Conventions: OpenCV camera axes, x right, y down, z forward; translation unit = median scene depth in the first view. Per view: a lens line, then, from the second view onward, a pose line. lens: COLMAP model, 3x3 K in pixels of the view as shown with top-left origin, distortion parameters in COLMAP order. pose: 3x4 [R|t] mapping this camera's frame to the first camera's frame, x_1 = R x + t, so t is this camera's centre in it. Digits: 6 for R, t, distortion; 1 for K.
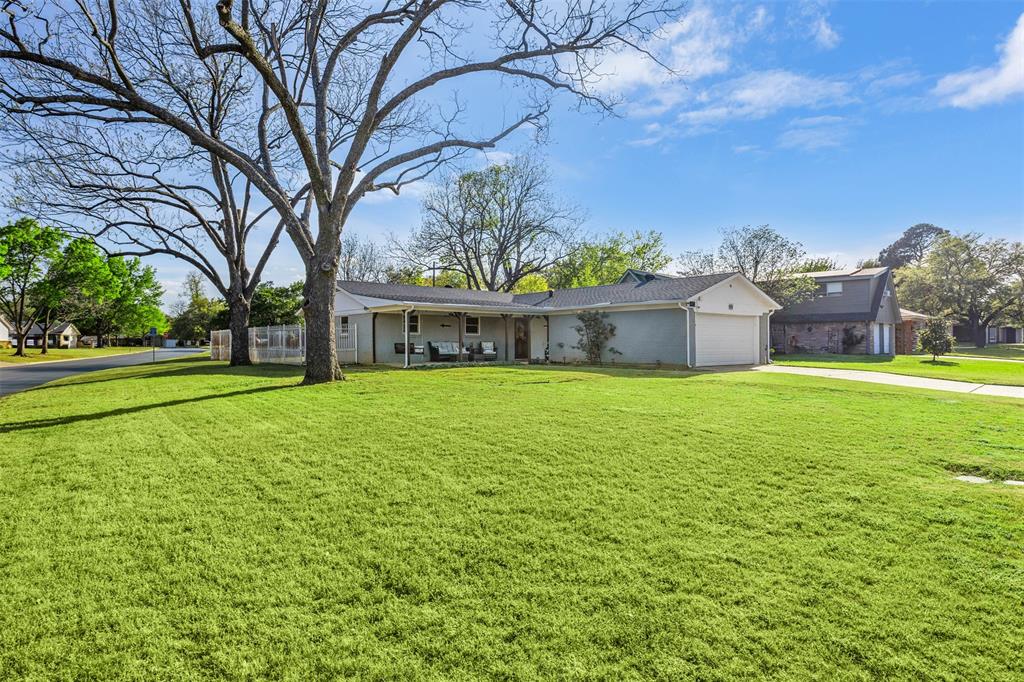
lens RADIAL K [[584.9, 0, 512.0], [0, 584.9, 341.0], [0, 0, 1]] dist [-0.047372, -0.000222]
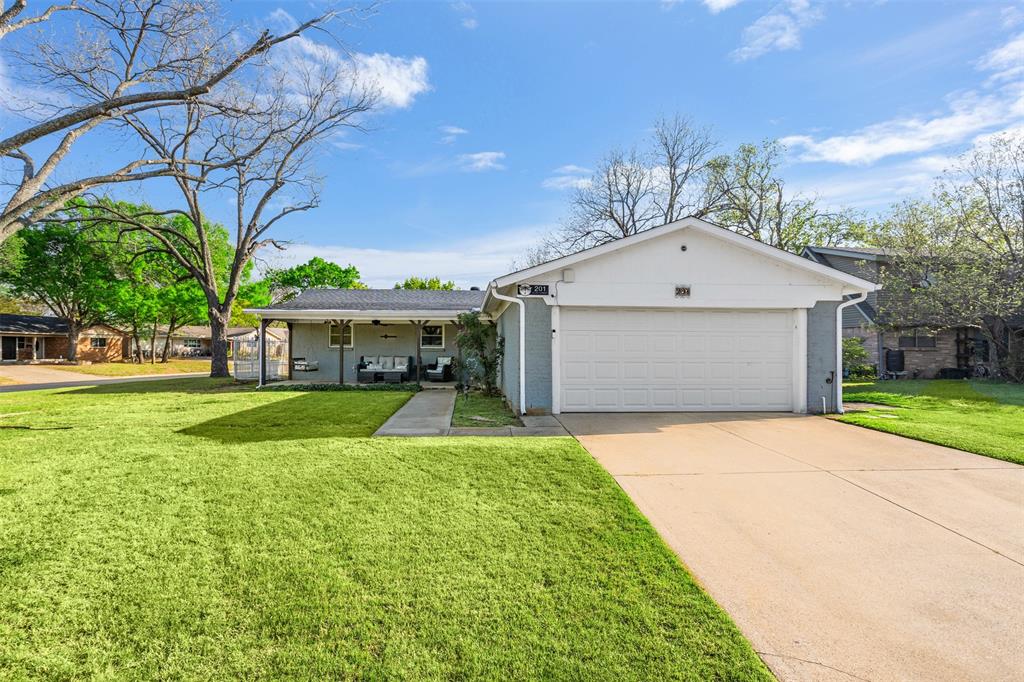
lens RADIAL K [[537.0, 0, 489.3], [0, 537.0, 340.1], [0, 0, 1]] dist [-0.038201, 0.000156]
pose [[0.803142, -0.007231, -0.595743, 0.441910], [-0.002796, 0.999870, -0.015905, -0.009737], [0.595781, 0.014440, 0.803017, 0.477088]]
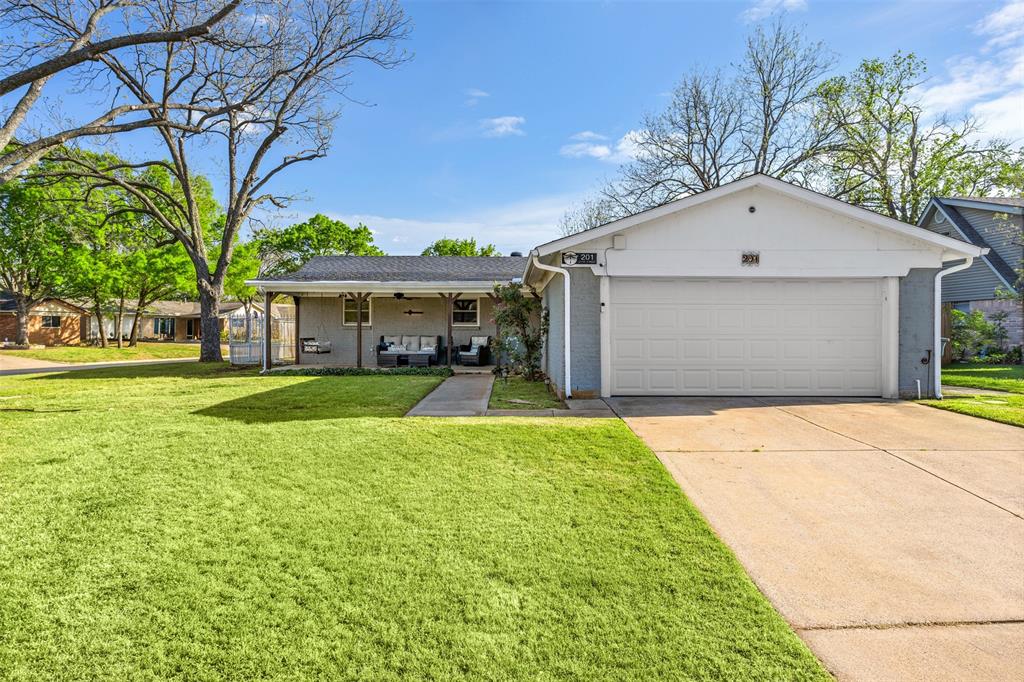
lens RADIAL K [[688.7, 0, 511.4], [0, 688.7, 328.1], [0, 0, 1]] dist [-0.000581, -0.000249]
pose [[0.781153, -0.000403, -0.624339, 0.478552], [-0.000386, 0.999999, -0.001129, -0.006855], [0.624339, 0.001123, 0.781153, 0.433838]]
